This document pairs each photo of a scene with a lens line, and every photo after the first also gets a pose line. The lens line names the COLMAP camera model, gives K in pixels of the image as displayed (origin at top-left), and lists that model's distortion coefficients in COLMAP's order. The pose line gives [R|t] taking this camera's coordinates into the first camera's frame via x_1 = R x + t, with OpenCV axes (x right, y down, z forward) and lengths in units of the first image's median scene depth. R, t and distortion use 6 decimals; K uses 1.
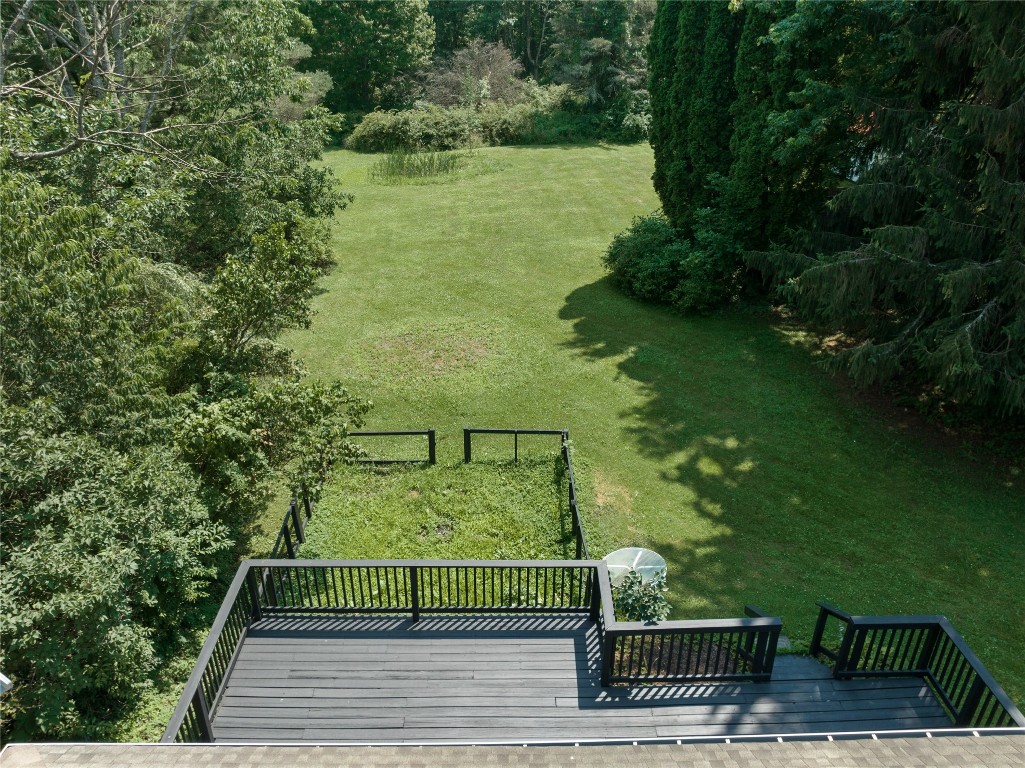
lens RADIAL K [[720.4, 0, 512.5], [0, 720.4, 384.0], [0, 0, 1]] dist [-0.049362, 0.026835]
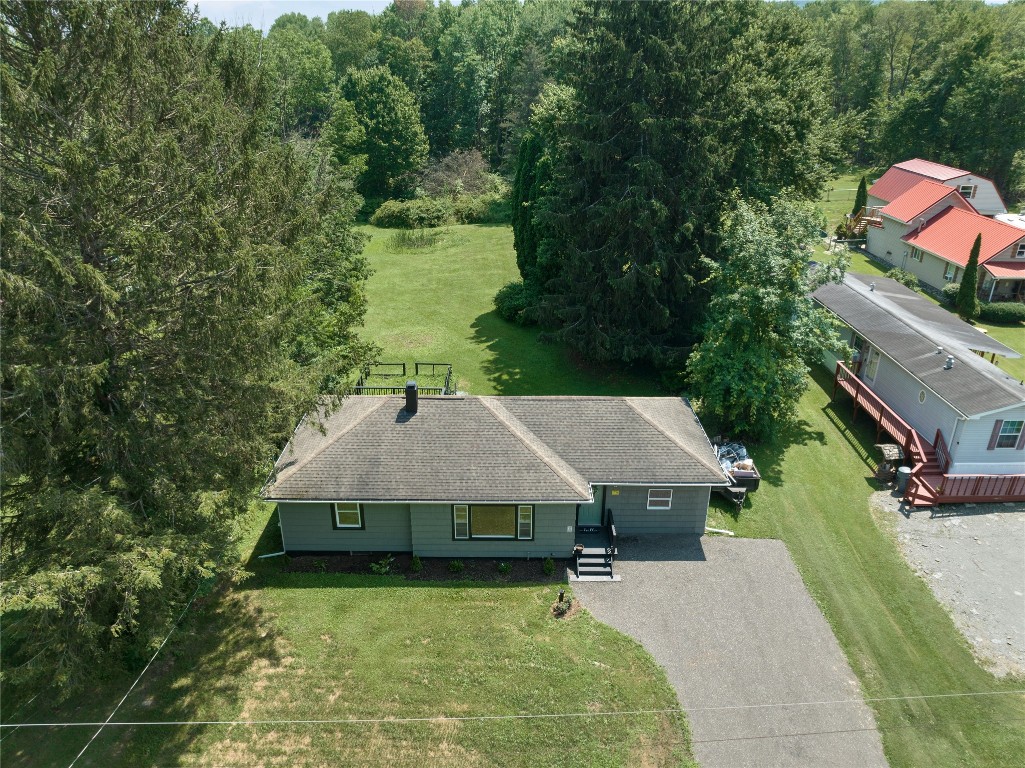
lens RADIAL K [[720.4, 0, 512.5], [0, 720.4, 384.0], [0, 0, 1]] dist [-0.049362, 0.026835]
pose [[0.999791, 0.006424, -0.019383, 0.182921], [-0.007111, 0.999342, -0.035569, 0.120209], [0.019141, 0.035699, 0.999179, -0.903755]]
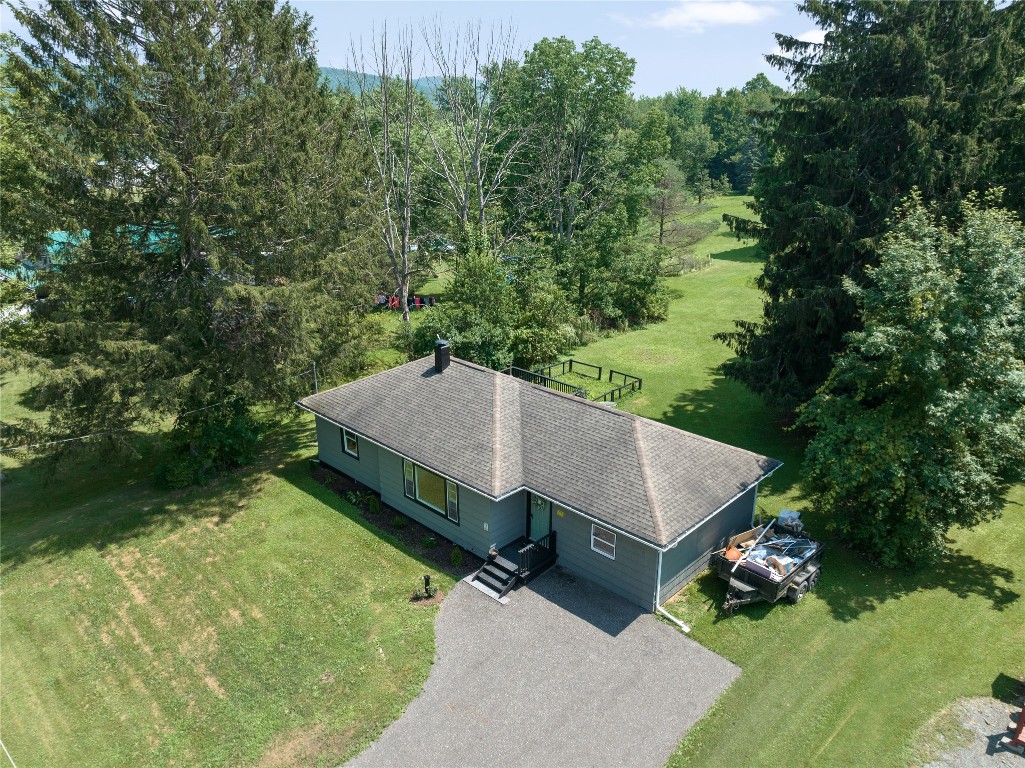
lens RADIAL K [[720.4, 0, 512.5], [0, 720.4, 384.0], [0, 0, 1]] dist [-0.049362, 0.026835]
pose [[0.705372, 0.232482, -0.669628, 0.733473], [-0.309889, 0.950766, 0.003656, 0.107620], [0.637509, 0.204932, 0.742687, -0.613086]]
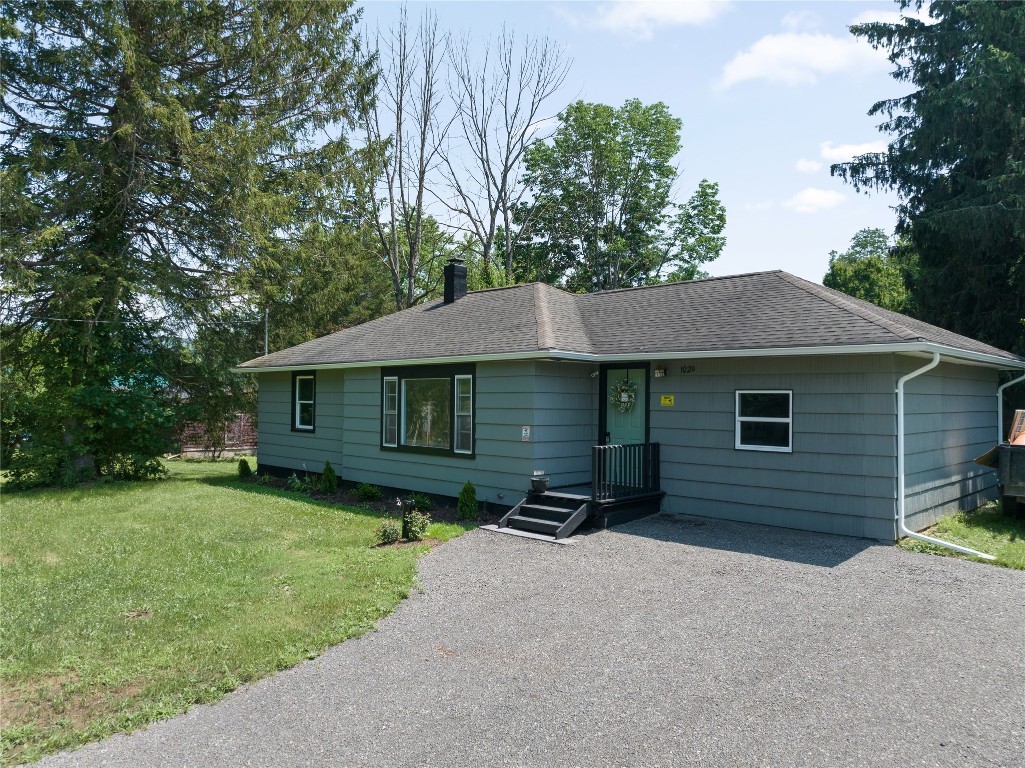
lens RADIAL K [[734.7, 0, 512.5], [0, 734.7, 384.0], [0, 0, 1]] dist [-0.025384, -0.000382]
pose [[0.692530, -0.016101, -0.721209, 0.531055], [-0.325674, 0.885094, -0.332483, 0.379695], [0.643691, 0.465134, 0.607710, -0.301810]]
